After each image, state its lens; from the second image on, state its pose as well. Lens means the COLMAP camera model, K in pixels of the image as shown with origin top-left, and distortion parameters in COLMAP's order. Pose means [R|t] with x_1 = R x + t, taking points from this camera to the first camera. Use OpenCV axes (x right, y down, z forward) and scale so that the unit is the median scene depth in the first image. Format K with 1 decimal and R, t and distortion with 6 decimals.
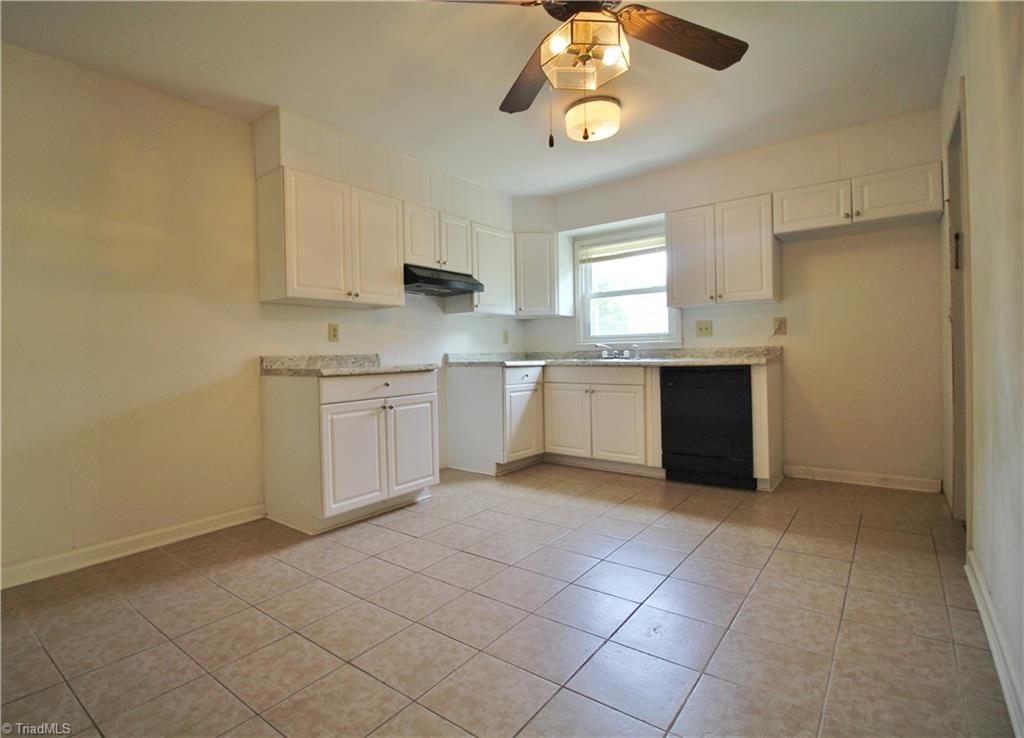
lens RADIAL K [[500.7, 0, 510.0], [0, 500.7, 364.9], [0, 0, 1]] dist [-0.000329, 0.000179]
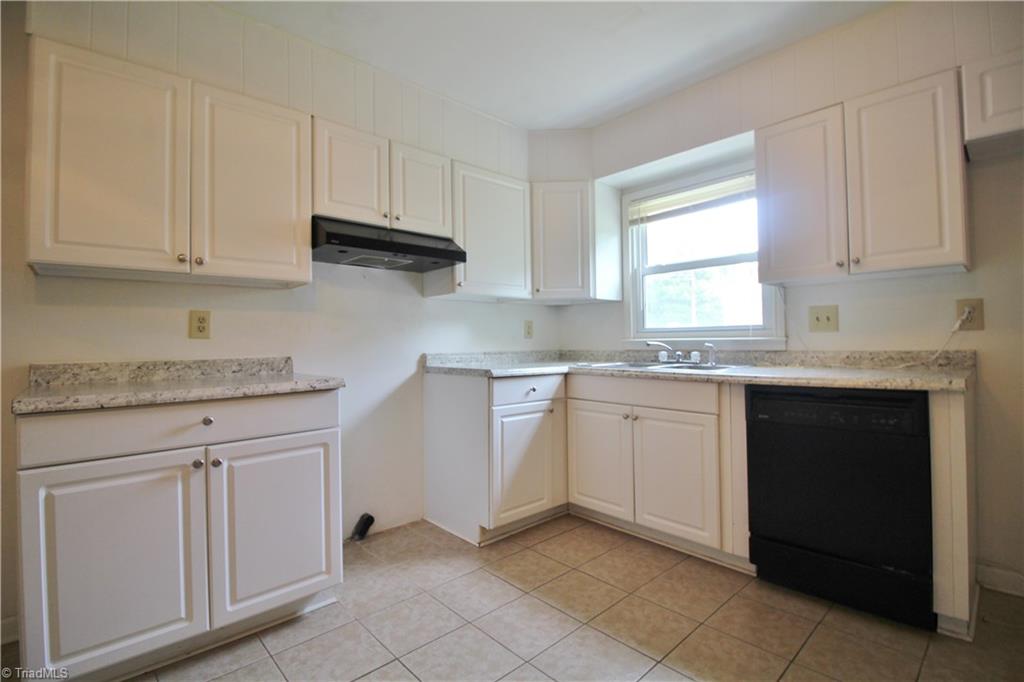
lens RADIAL K [[475.9, 0, 536.8], [0, 475.9, 334.4], [0, 0, 1]] dist [-0.021137, -0.001884]
pose [[0.989051, 0.006277, -0.147442, 0.139759], [-0.011609, 0.999308, -0.035328, -0.031723], [0.147119, 0.036653, 0.988440, 0.417601]]
